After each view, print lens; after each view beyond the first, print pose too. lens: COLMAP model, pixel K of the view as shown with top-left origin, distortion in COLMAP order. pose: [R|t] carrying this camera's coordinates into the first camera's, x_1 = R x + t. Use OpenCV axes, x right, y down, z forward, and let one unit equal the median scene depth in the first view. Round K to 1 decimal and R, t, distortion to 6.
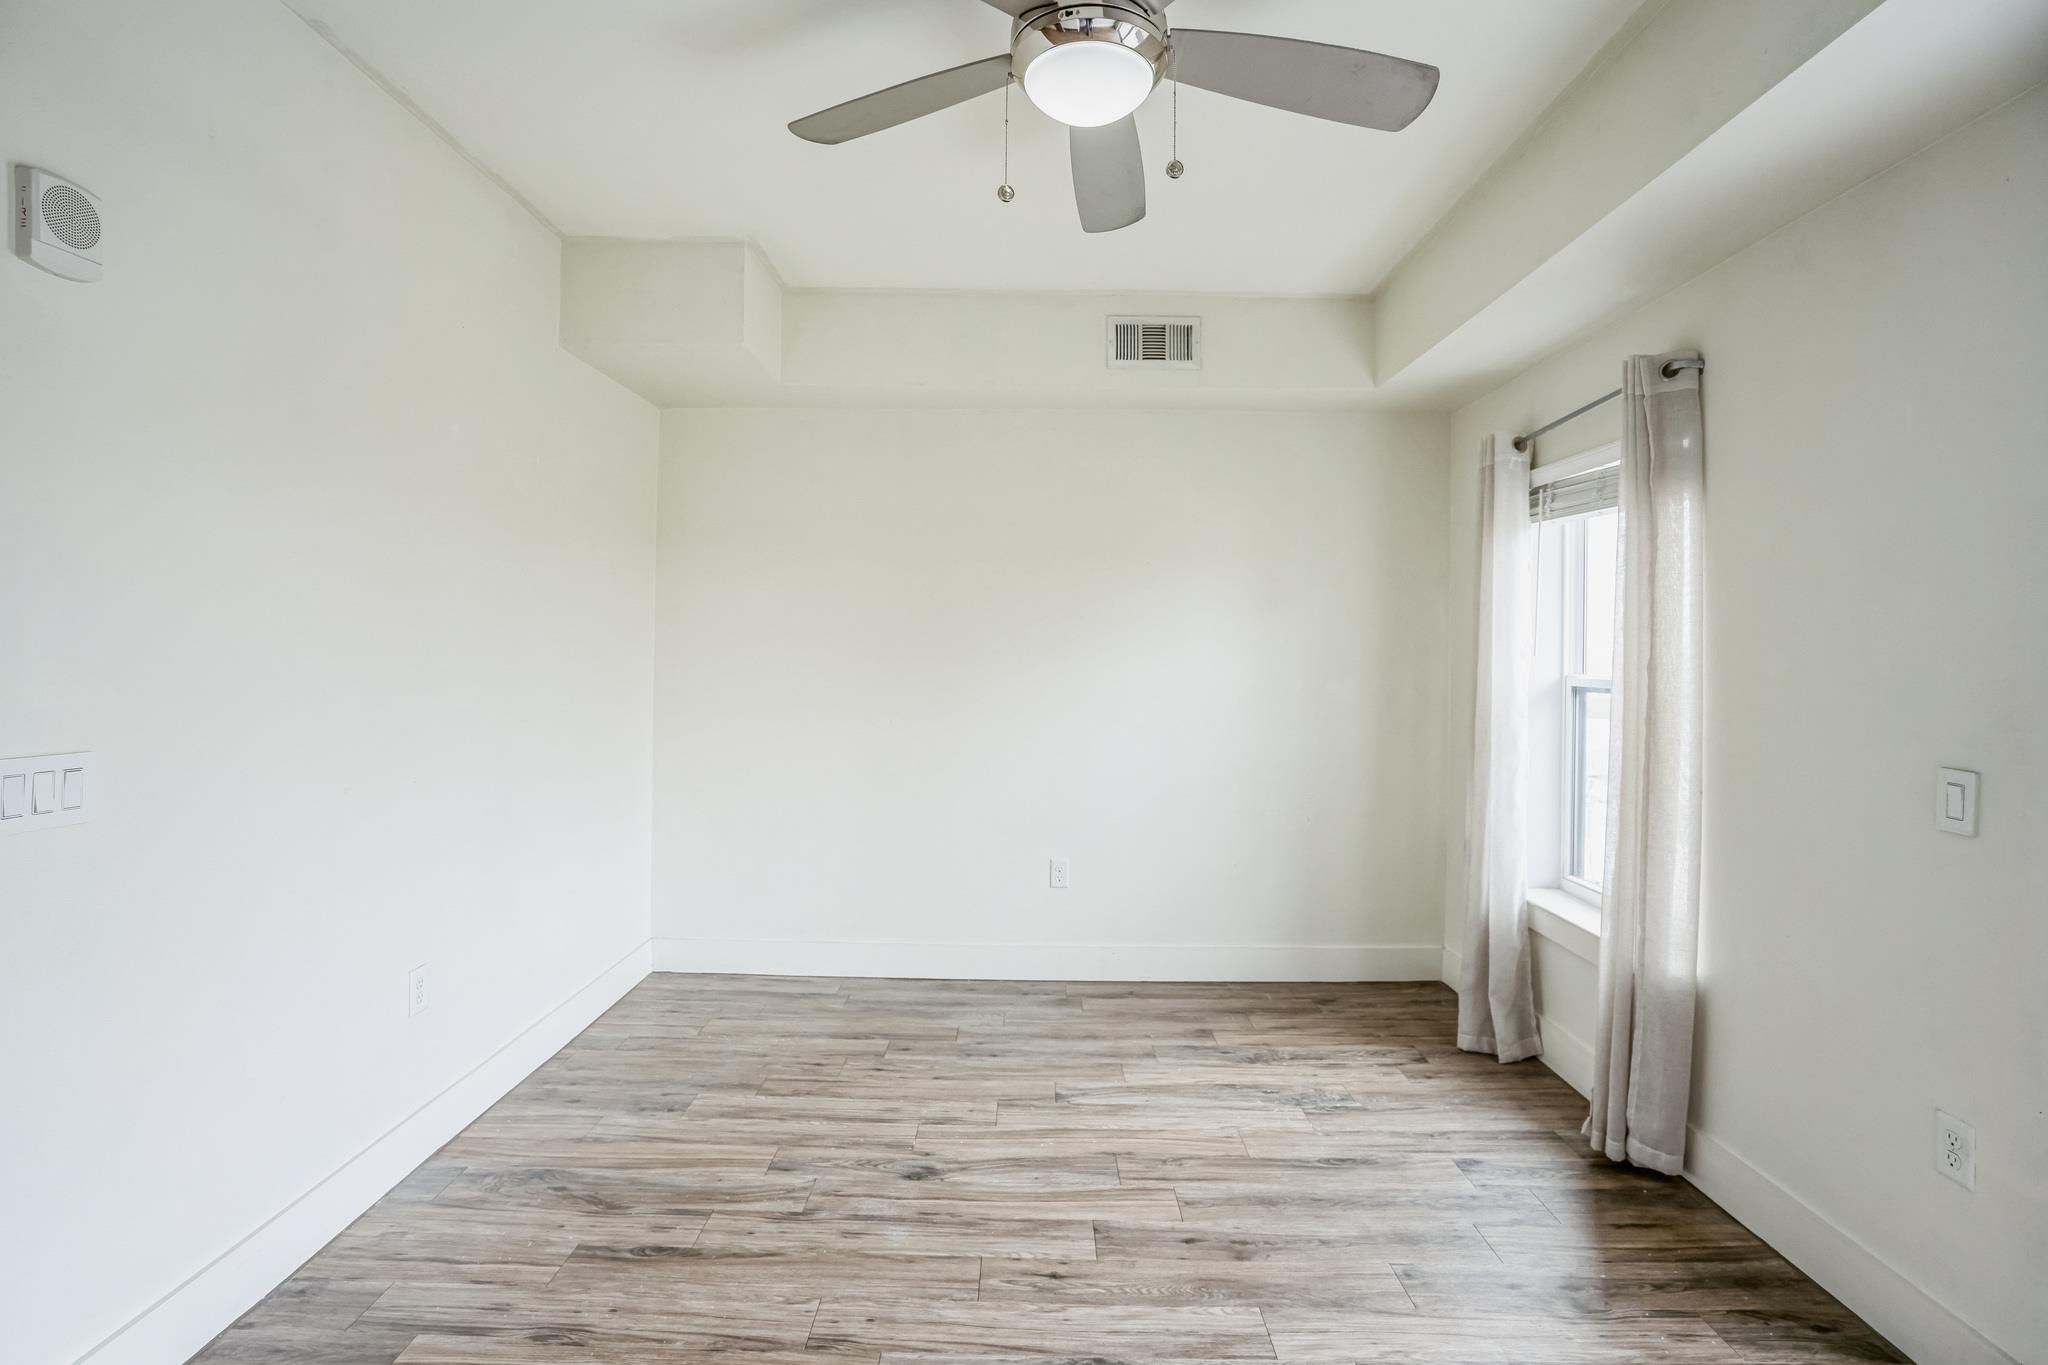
lens RADIAL K [[964.2, 0, 1028.4], [0, 964.2, 673.3], [0, 0, 1]] dist [-0.060381, 0.023903]
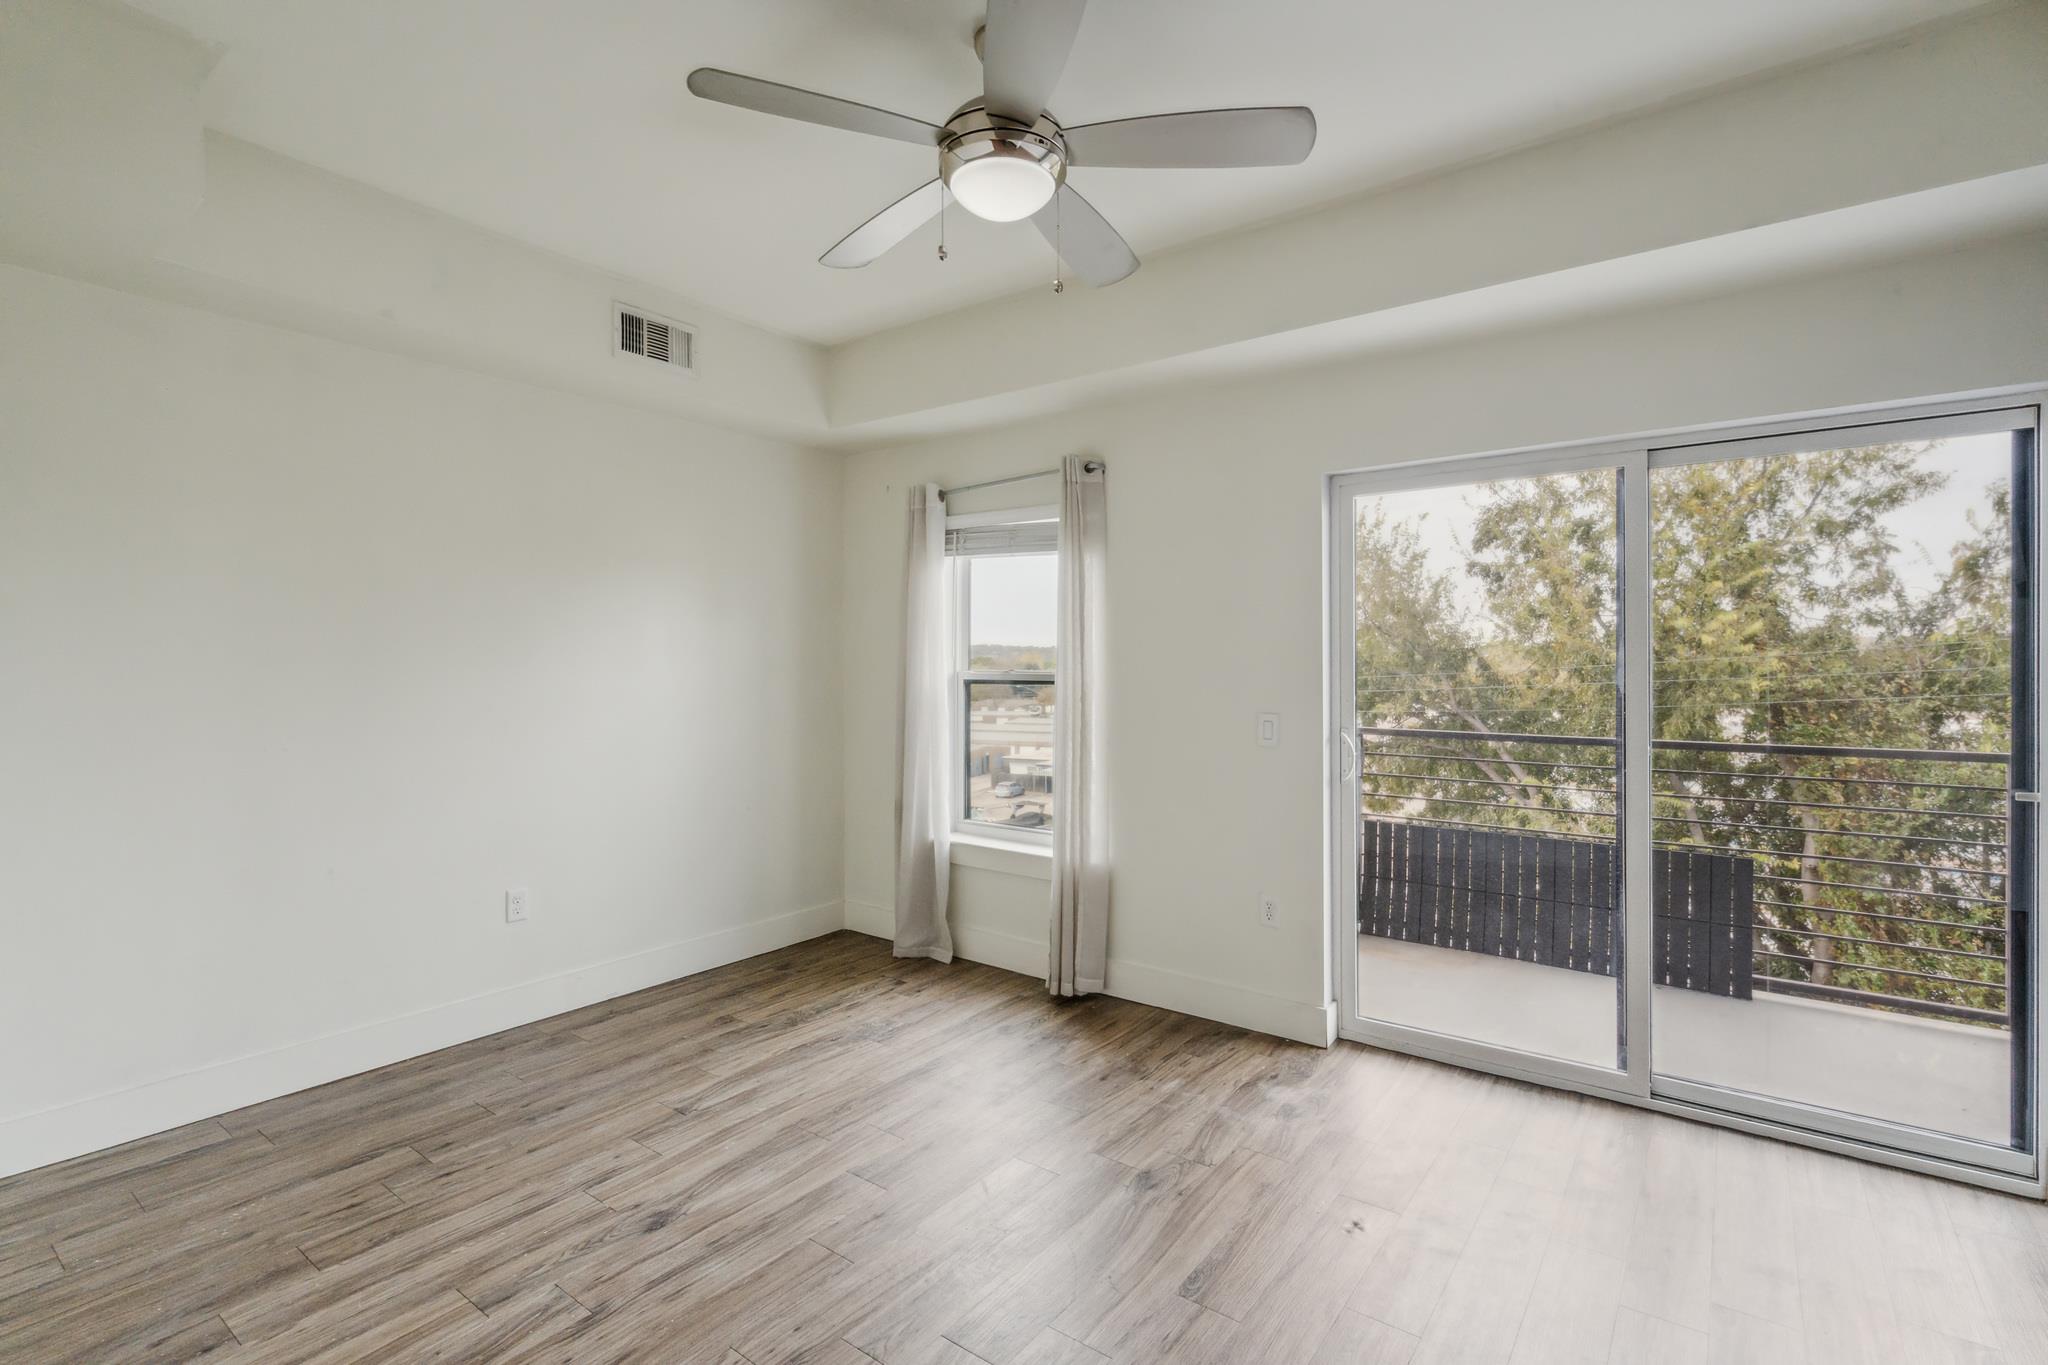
lens RADIAL K [[950.2, 0, 1024.0], [0, 950.2, 682.5], [0, 0, 1]] dist [-0.017229, 0.009715]
pose [[0.593923, -0.026026, 0.804100, -0.486084], [0.022470, 0.999623, 0.015757, -0.000428], [-0.804208, 0.008710, 0.594285, 0.130140]]
